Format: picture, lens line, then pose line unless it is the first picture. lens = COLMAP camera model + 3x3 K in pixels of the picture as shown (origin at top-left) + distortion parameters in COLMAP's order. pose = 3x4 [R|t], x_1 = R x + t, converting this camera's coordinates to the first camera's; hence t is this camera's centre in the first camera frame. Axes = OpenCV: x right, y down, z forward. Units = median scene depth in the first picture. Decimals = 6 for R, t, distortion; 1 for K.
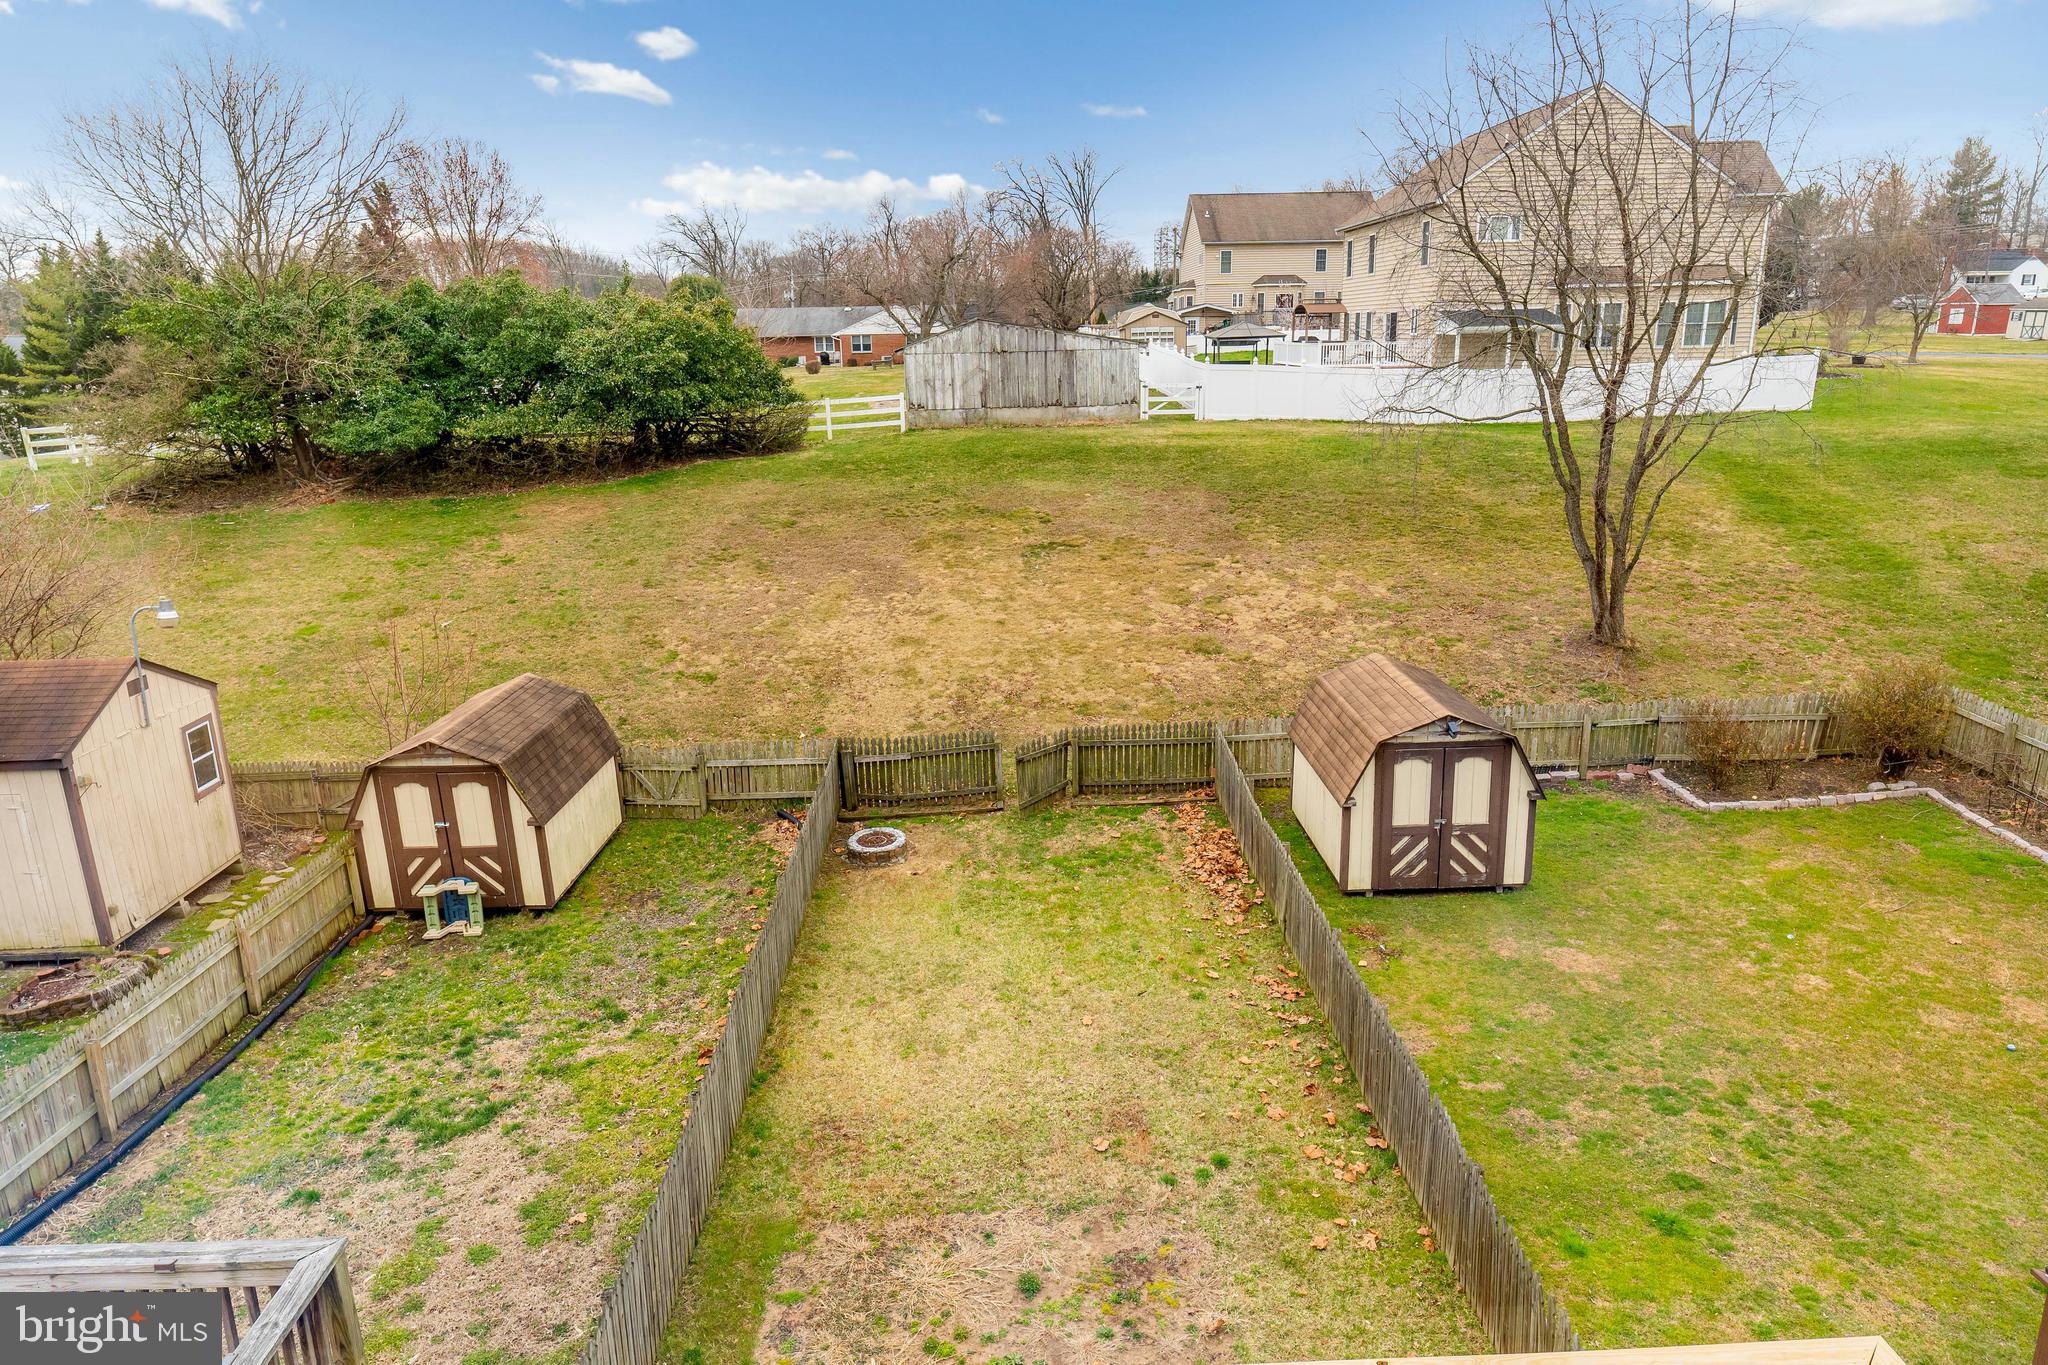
lens RADIAL K [[1282.9, 0, 1016.6], [0, 1282.9, 674.4], [0, 0, 1]] dist [0.006361, 0.001090]
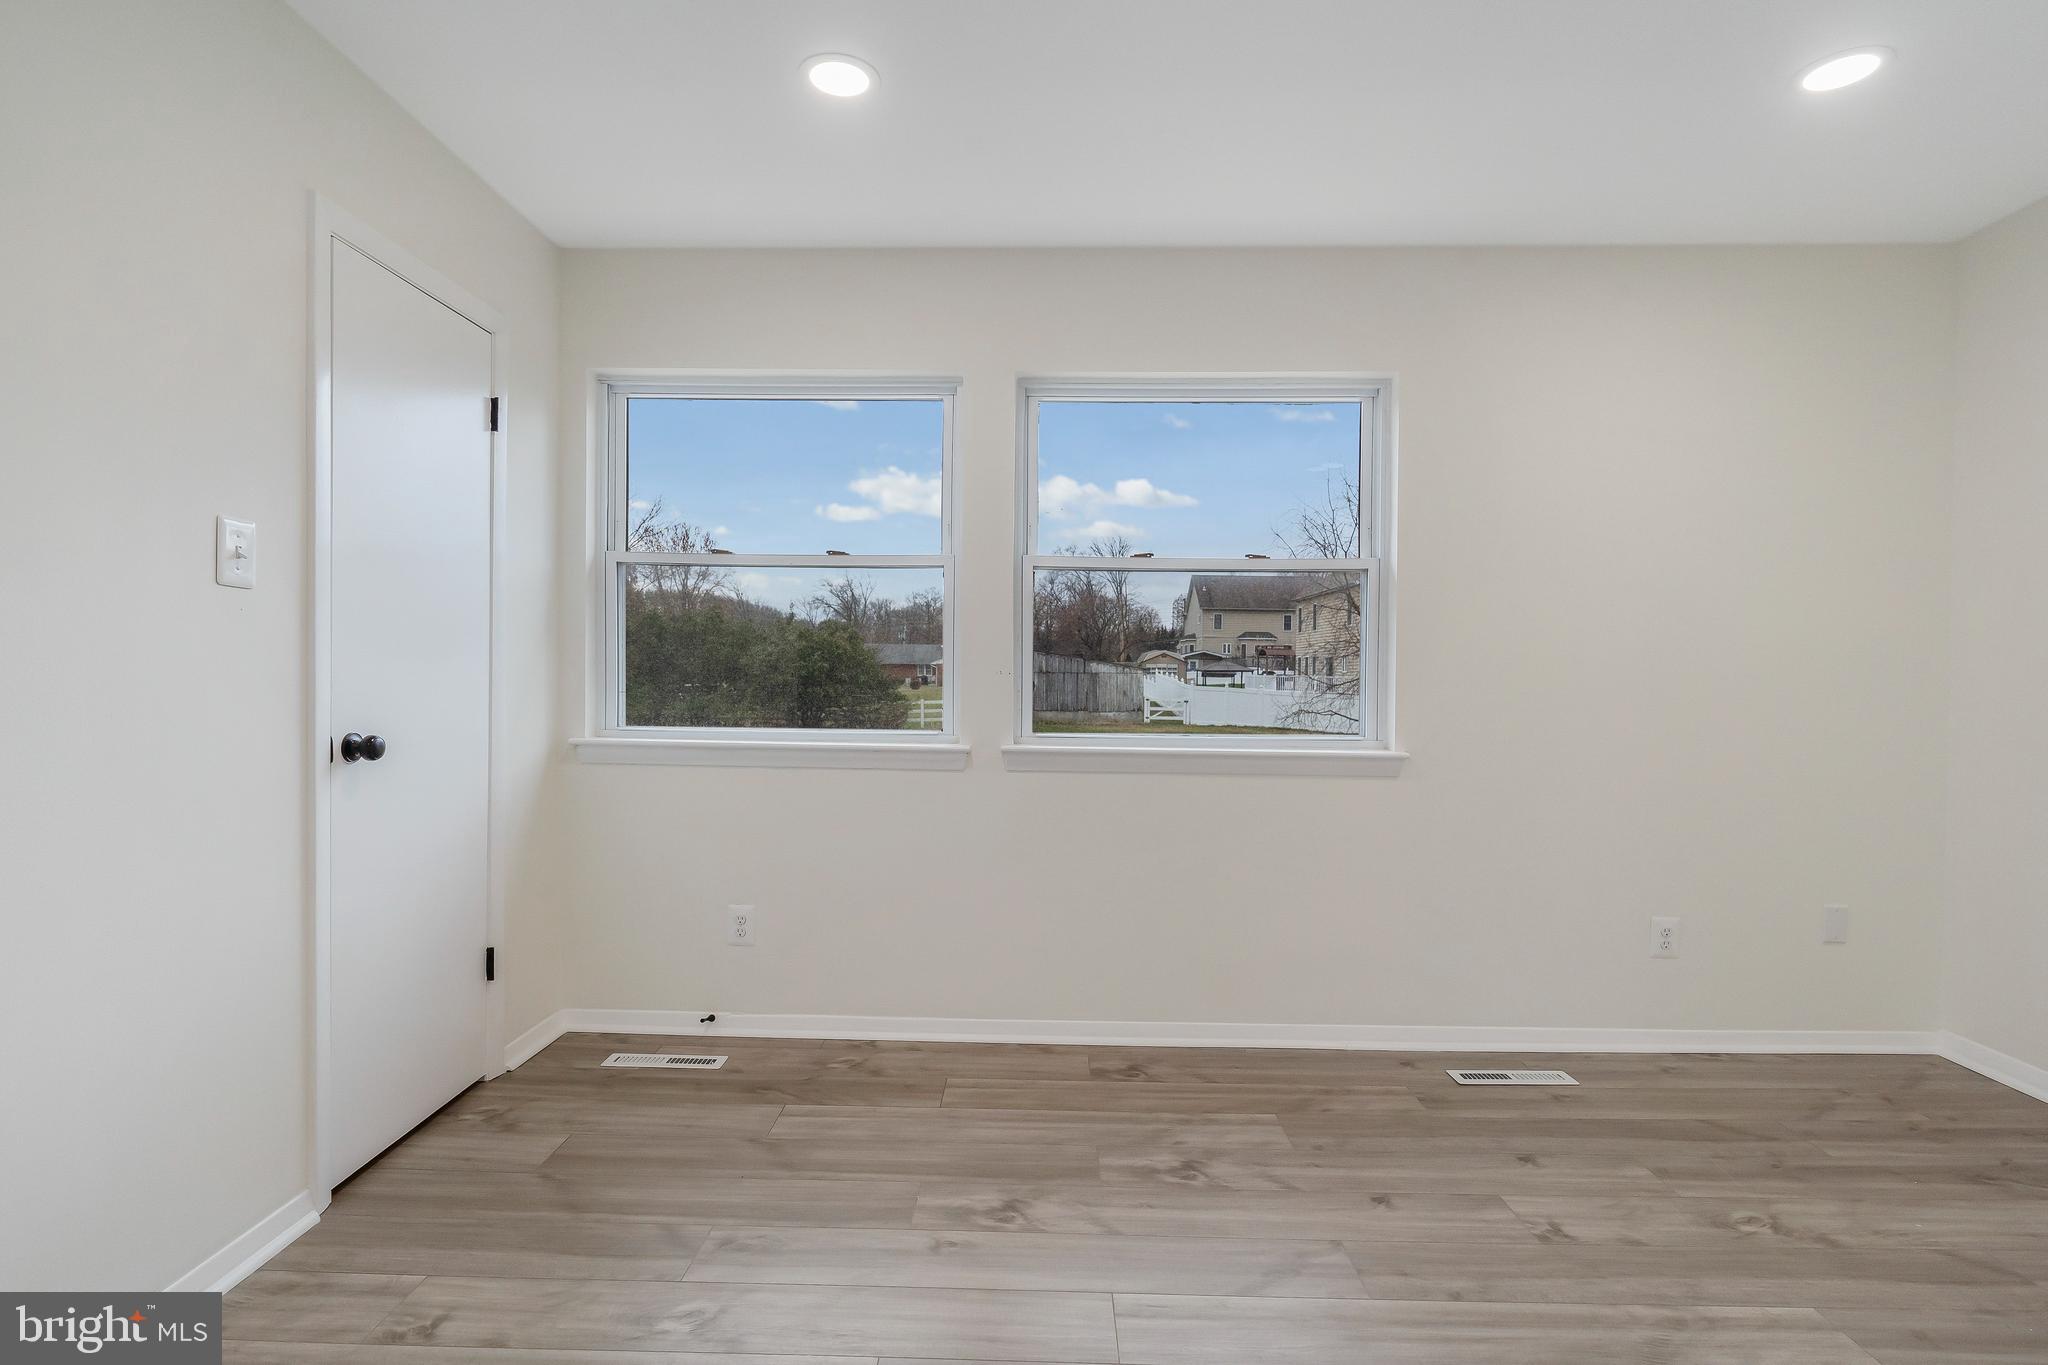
lens RADIAL K [[993.3, 0, 1029.9], [0, 993.3, 688.1], [0, 0, 1]] dist [-0.006211, 0.001864]
pose [[0.998671, 0.033133, -0.039482, 0.007188], [-0.041633, 0.970140, -0.238948, 0.015138], [0.030386, 0.240274, 0.970229, -0.033127]]
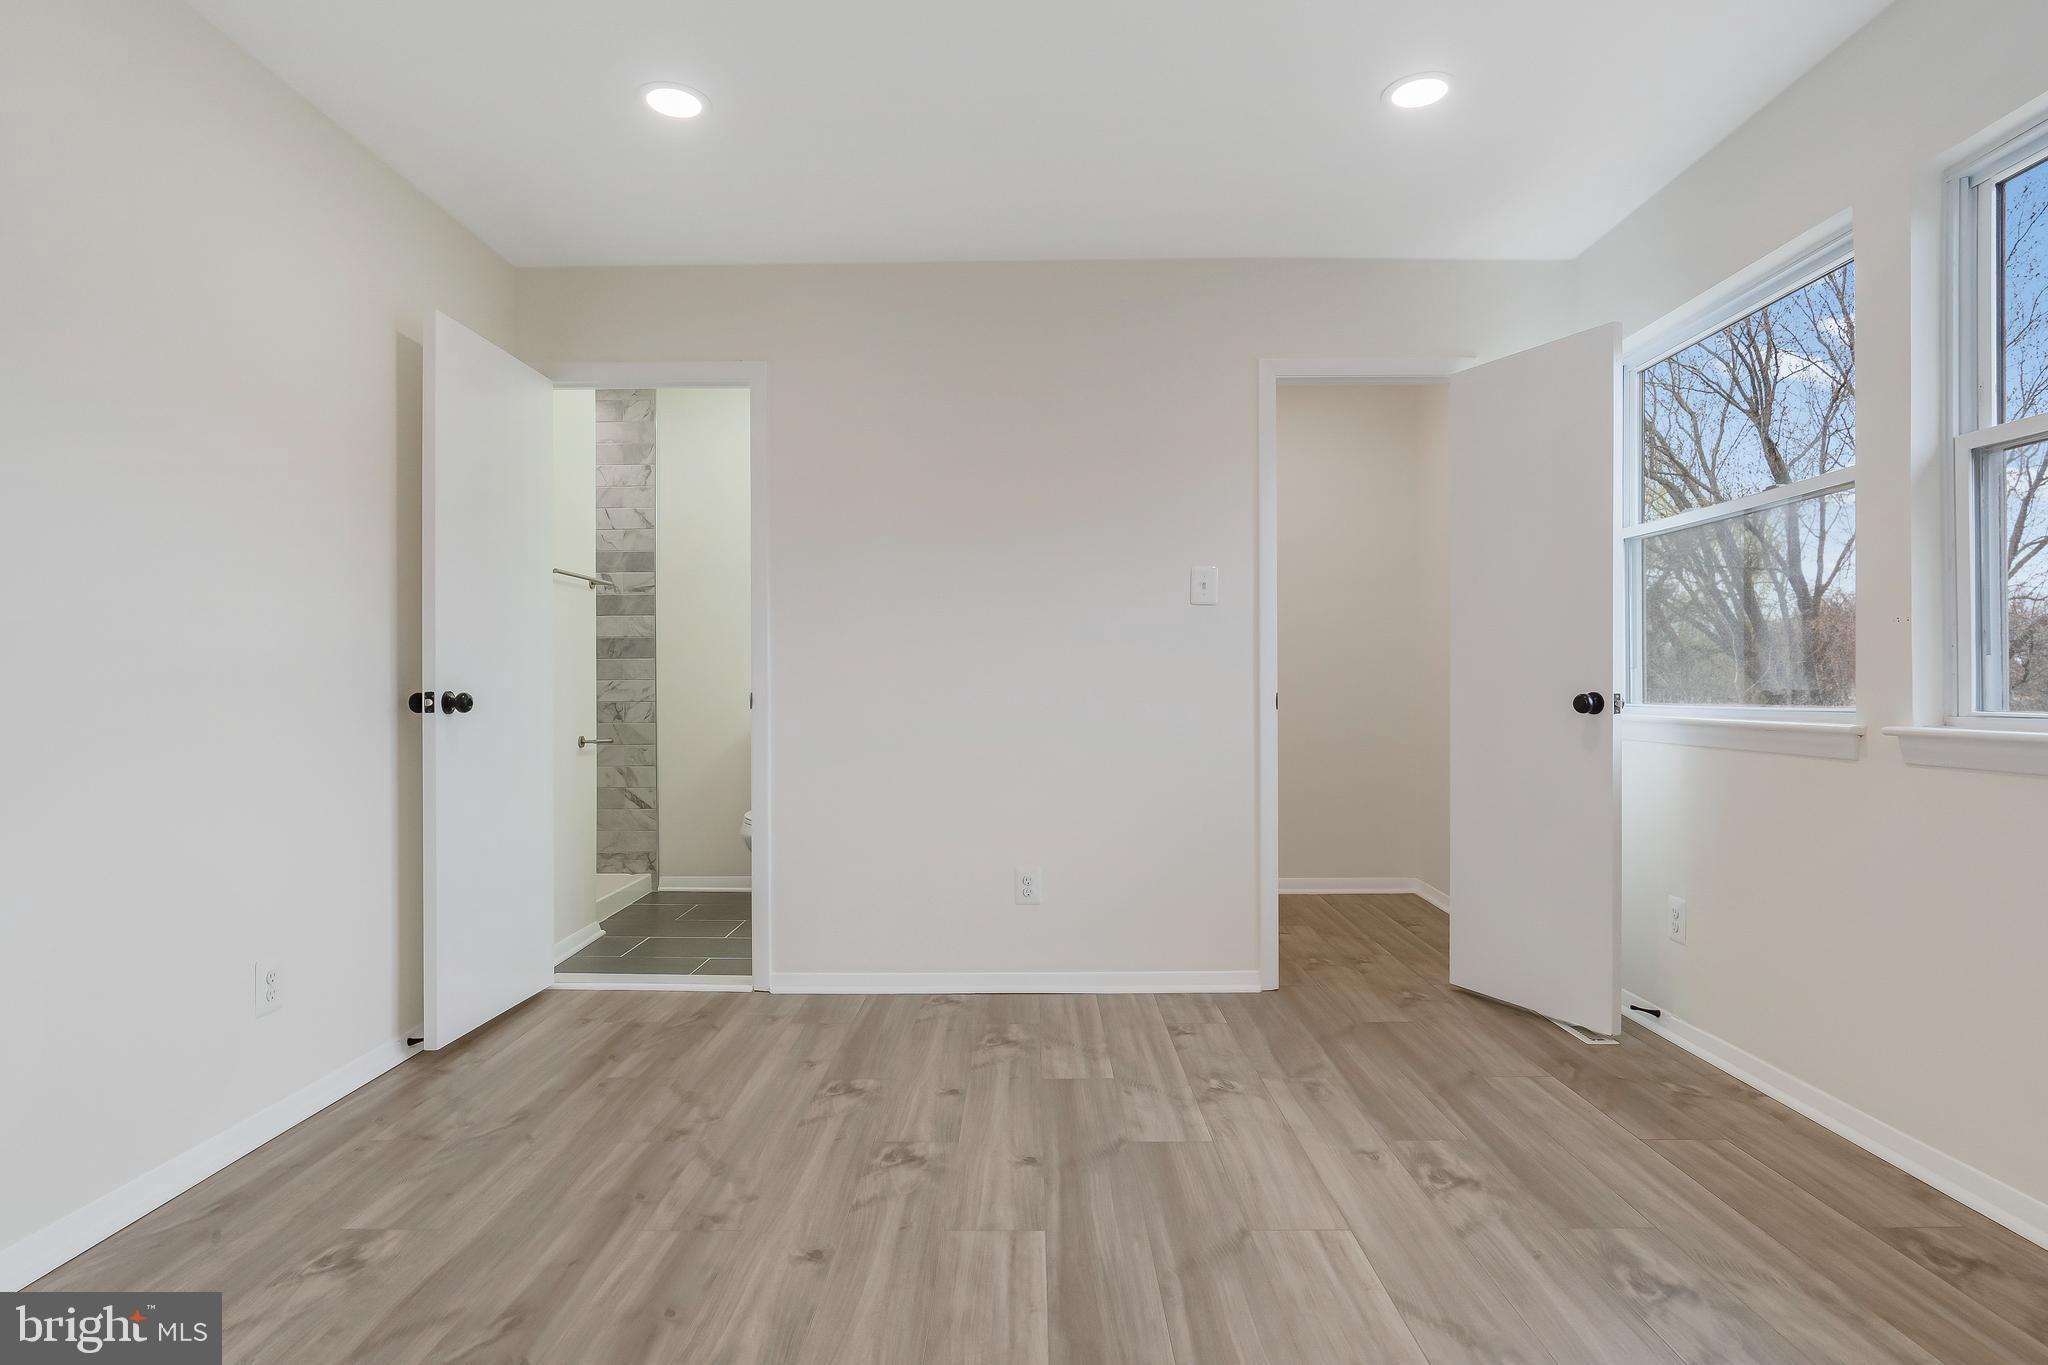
lens RADIAL K [[1144.1, 0, 1025.3], [0, 1144.1, 681.5], [0, 0, 1]] dist [-0.004506, -0.001699]
pose [[-0.022804, 0.020813, -0.999523, 0.739421], [-0.250047, 0.967888, 0.025859, -0.068813], [0.967965, 0.250518, -0.016867, 0.368560]]
